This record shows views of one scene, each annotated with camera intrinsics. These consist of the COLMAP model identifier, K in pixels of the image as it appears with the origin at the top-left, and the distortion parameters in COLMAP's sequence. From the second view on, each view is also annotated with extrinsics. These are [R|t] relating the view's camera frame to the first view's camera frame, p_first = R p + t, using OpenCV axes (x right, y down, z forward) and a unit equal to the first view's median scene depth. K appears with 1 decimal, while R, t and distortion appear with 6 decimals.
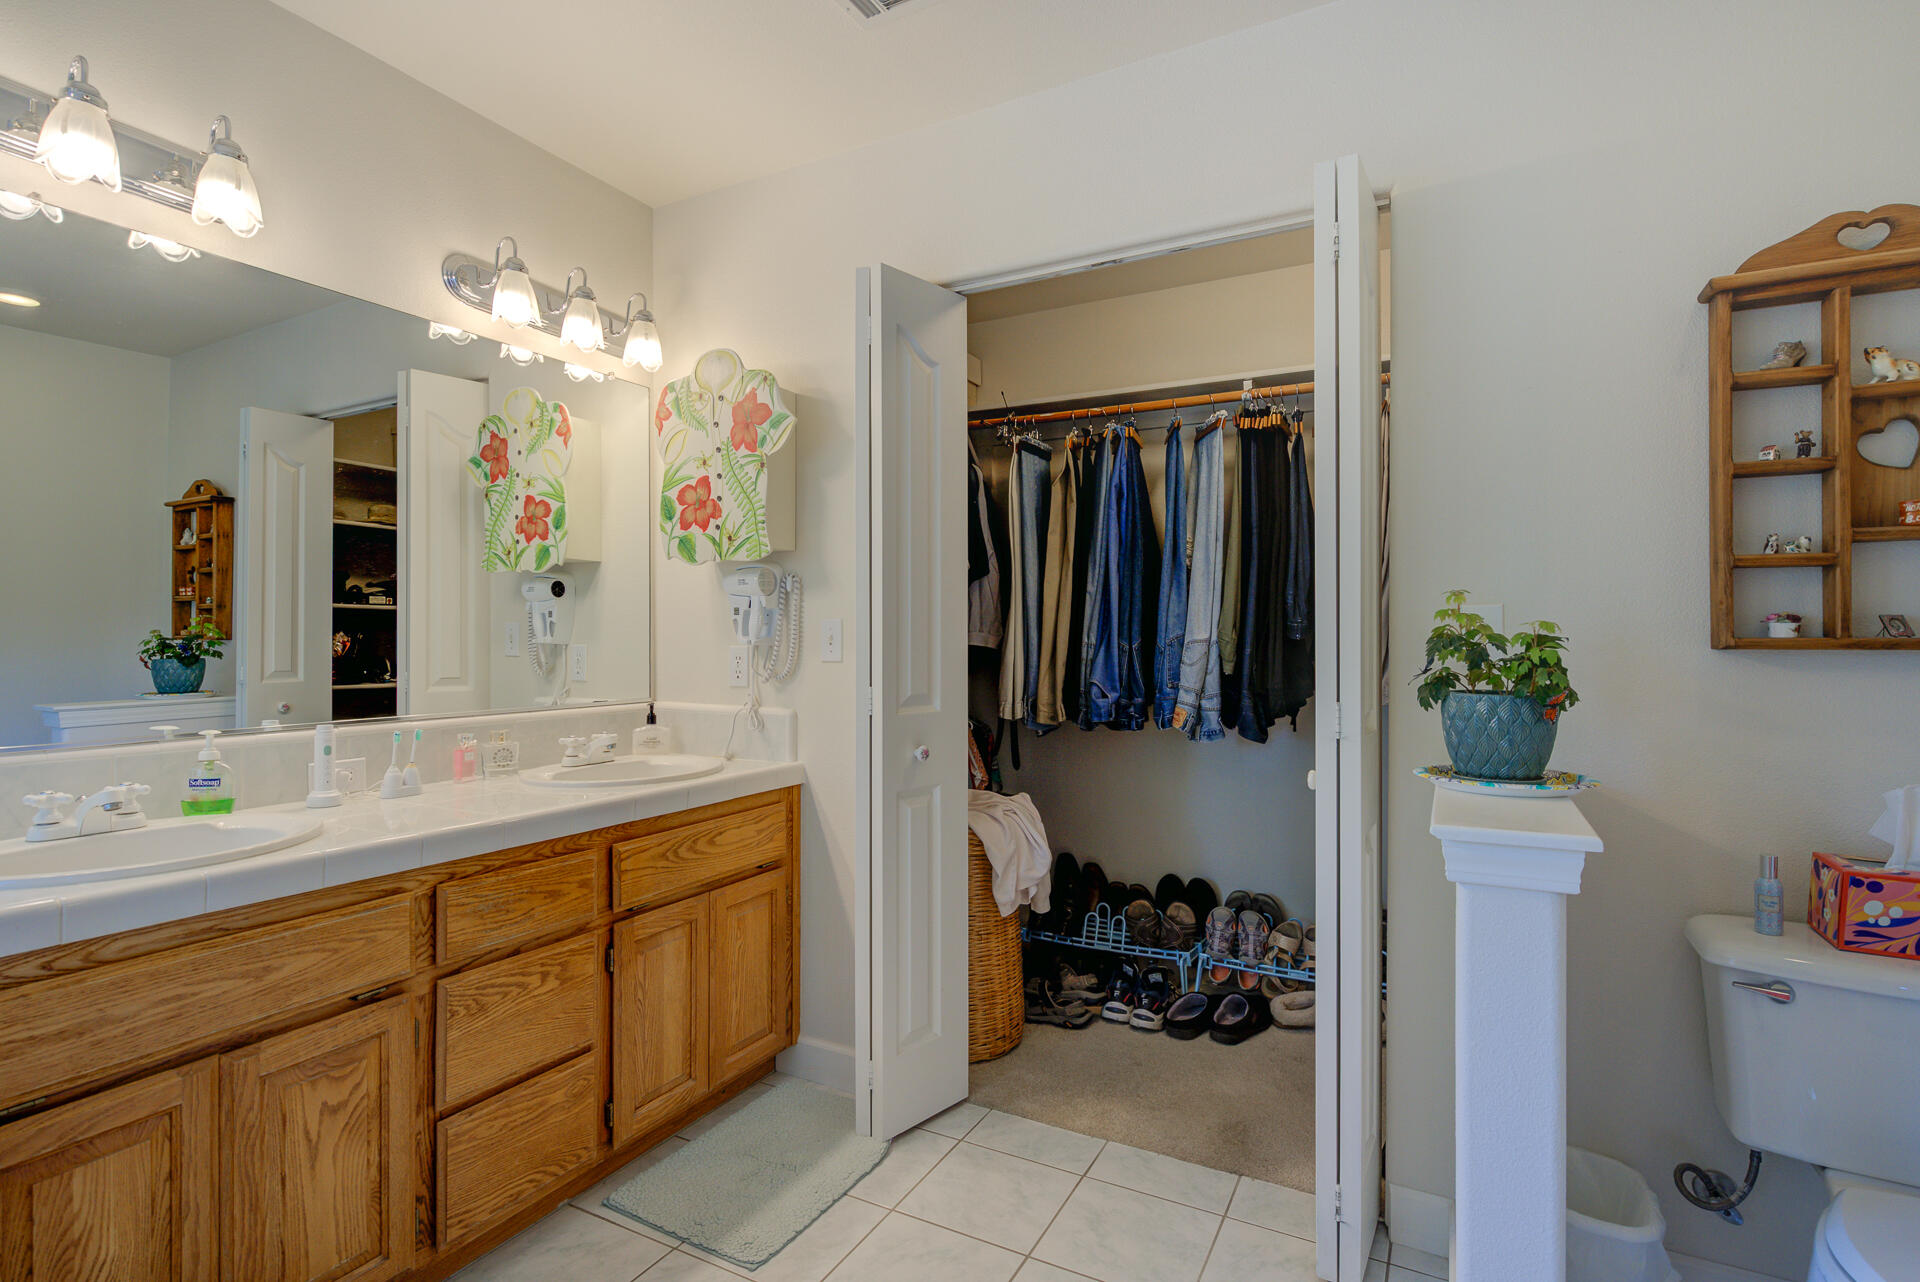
lens RADIAL K [[930.9, 0, 936.6], [0, 930.9, 639.4], [0, 0, 1]] dist [0.000988, -0.003267]
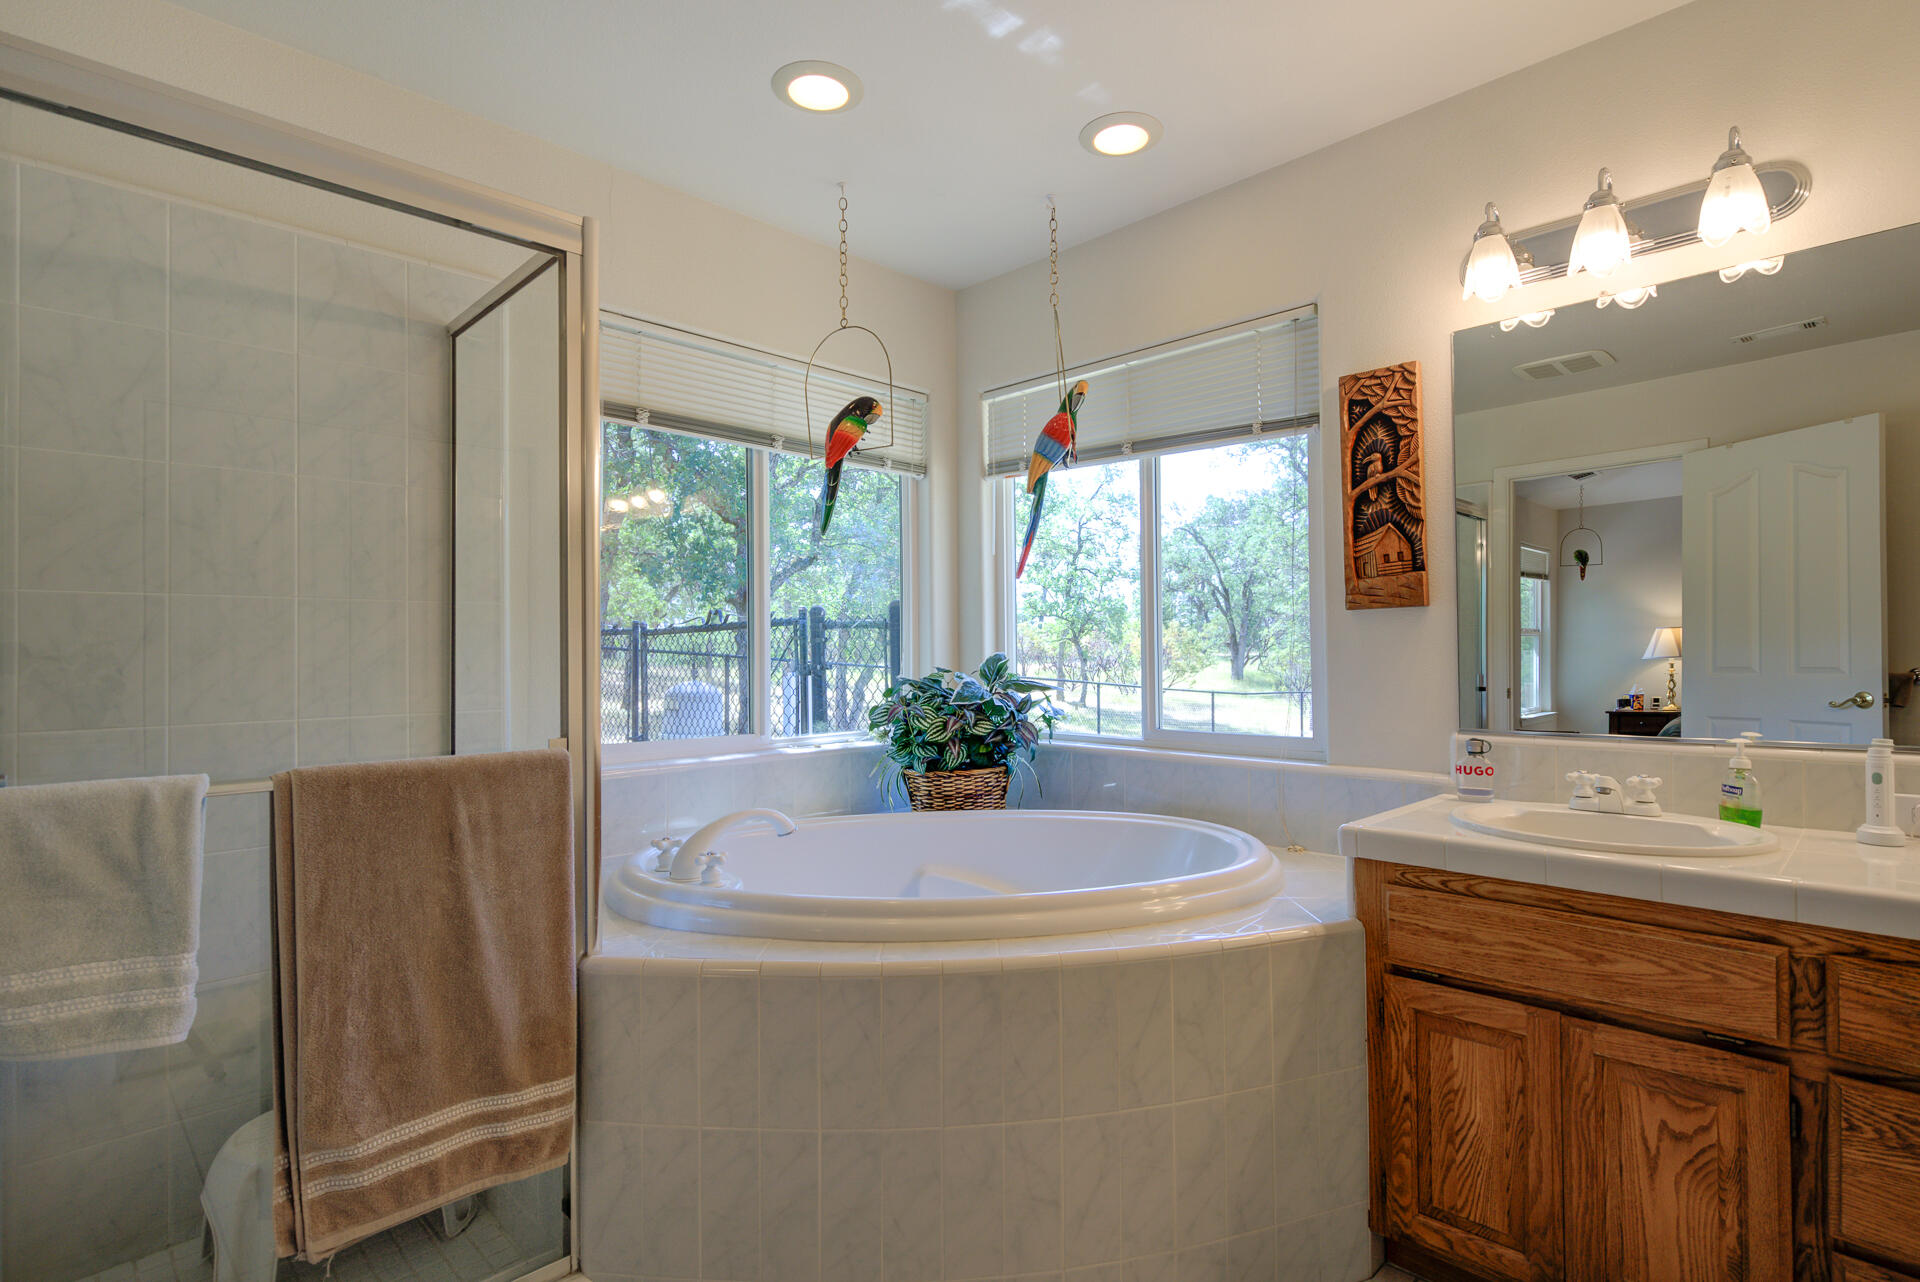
lens RADIAL K [[930.9, 0, 990.4], [0, 930.9, 638.9], [0, 0, 1]] dist [0.000988, -0.003267]
pose [[-0.249130, -0.010593, -0.968412, 0.383057], [0.009576, 0.999864, -0.013400, -0.004172], [0.968423, -0.012612, -0.248995, 0.452385]]
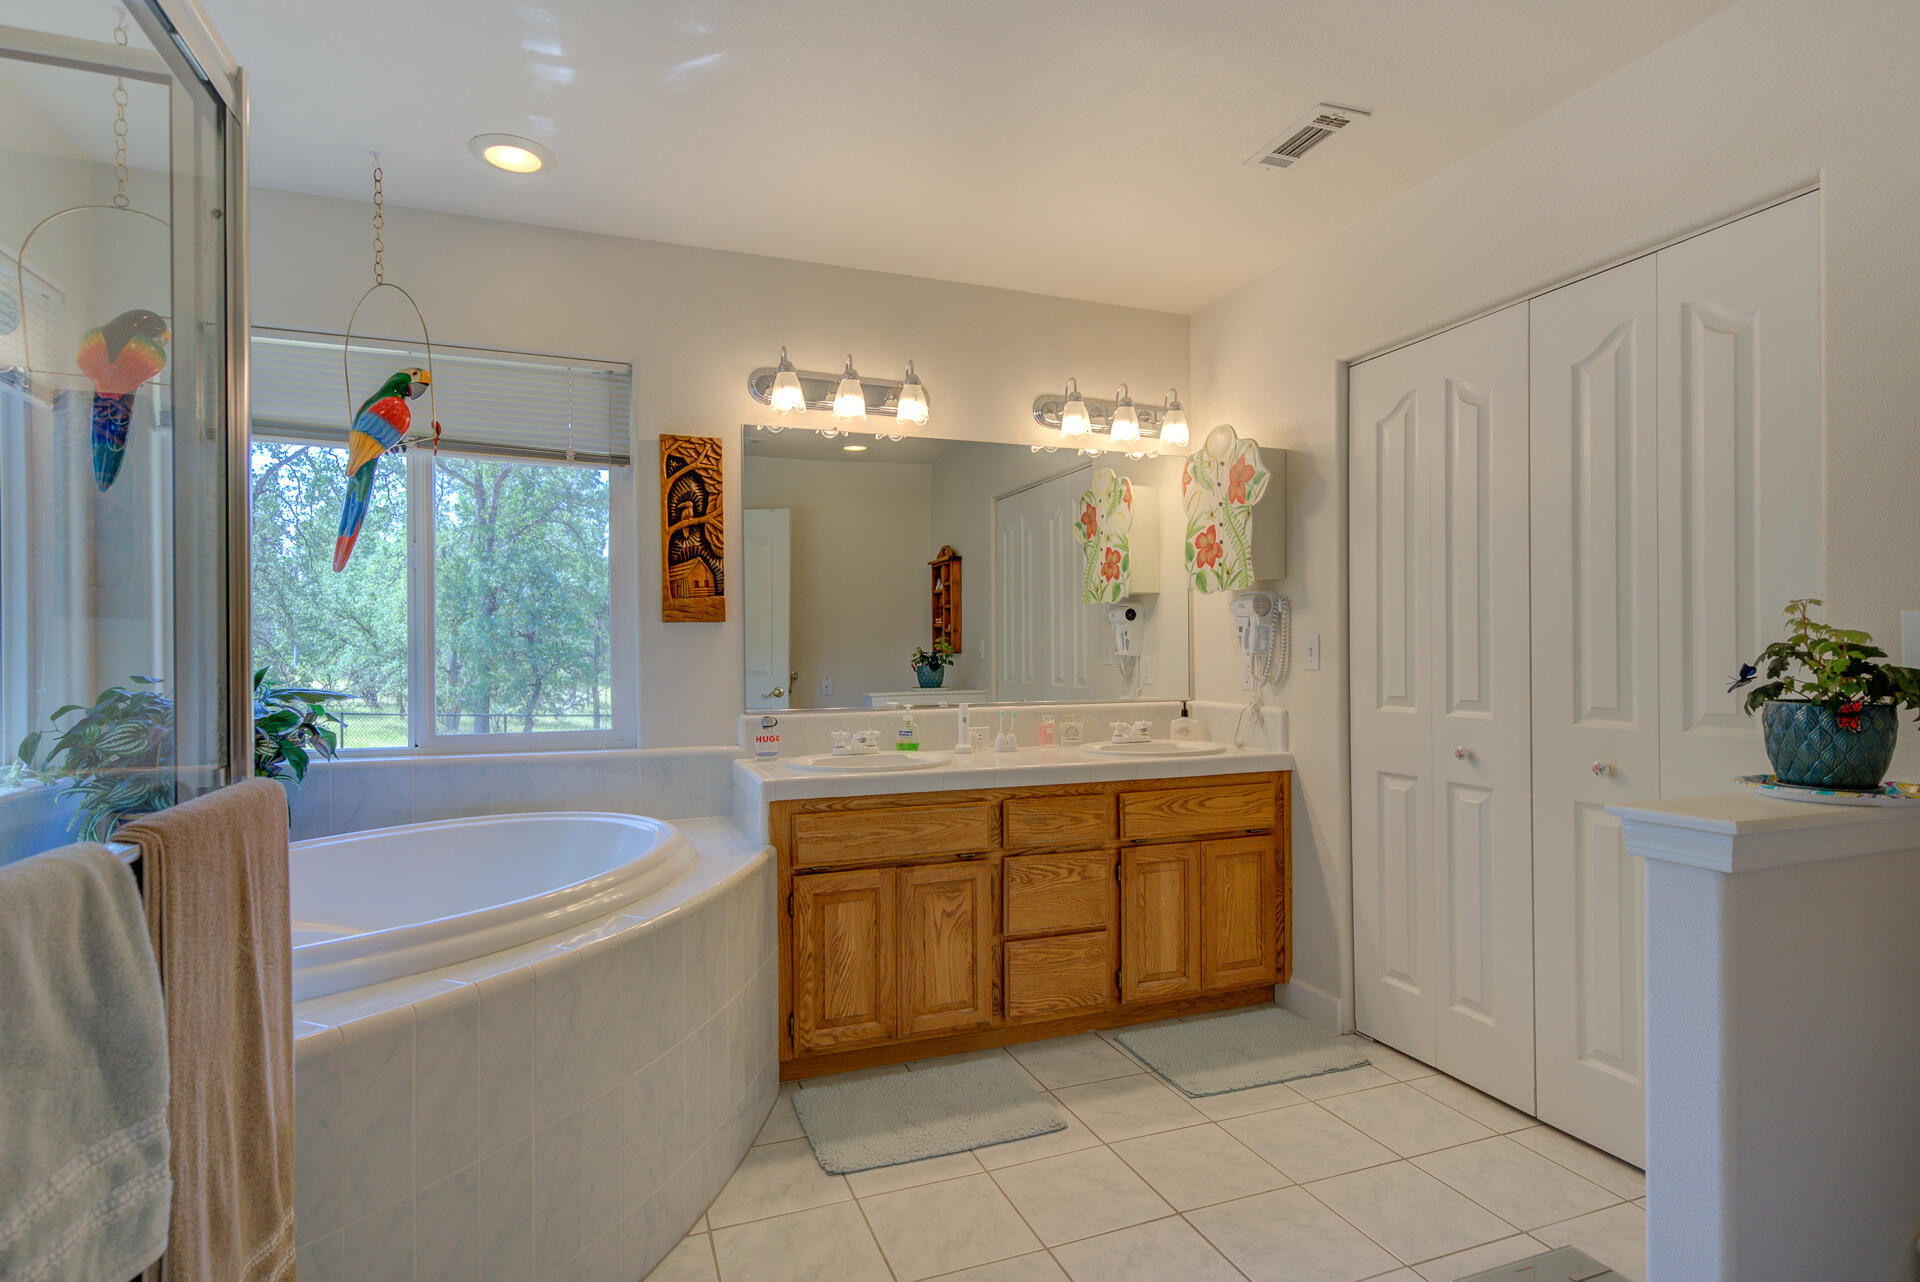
lens RADIAL K [[930.9, 0, 951.9], [0, 930.9, 652.3], [0, 0, 1]] dist [0.000988, -0.003267]
pose [[0.760875, -0.005343, -0.648876, 0.431535], [0.006463, 0.999979, -0.000654, -0.001173], [0.648866, -0.003696, 0.760894, -0.298671]]
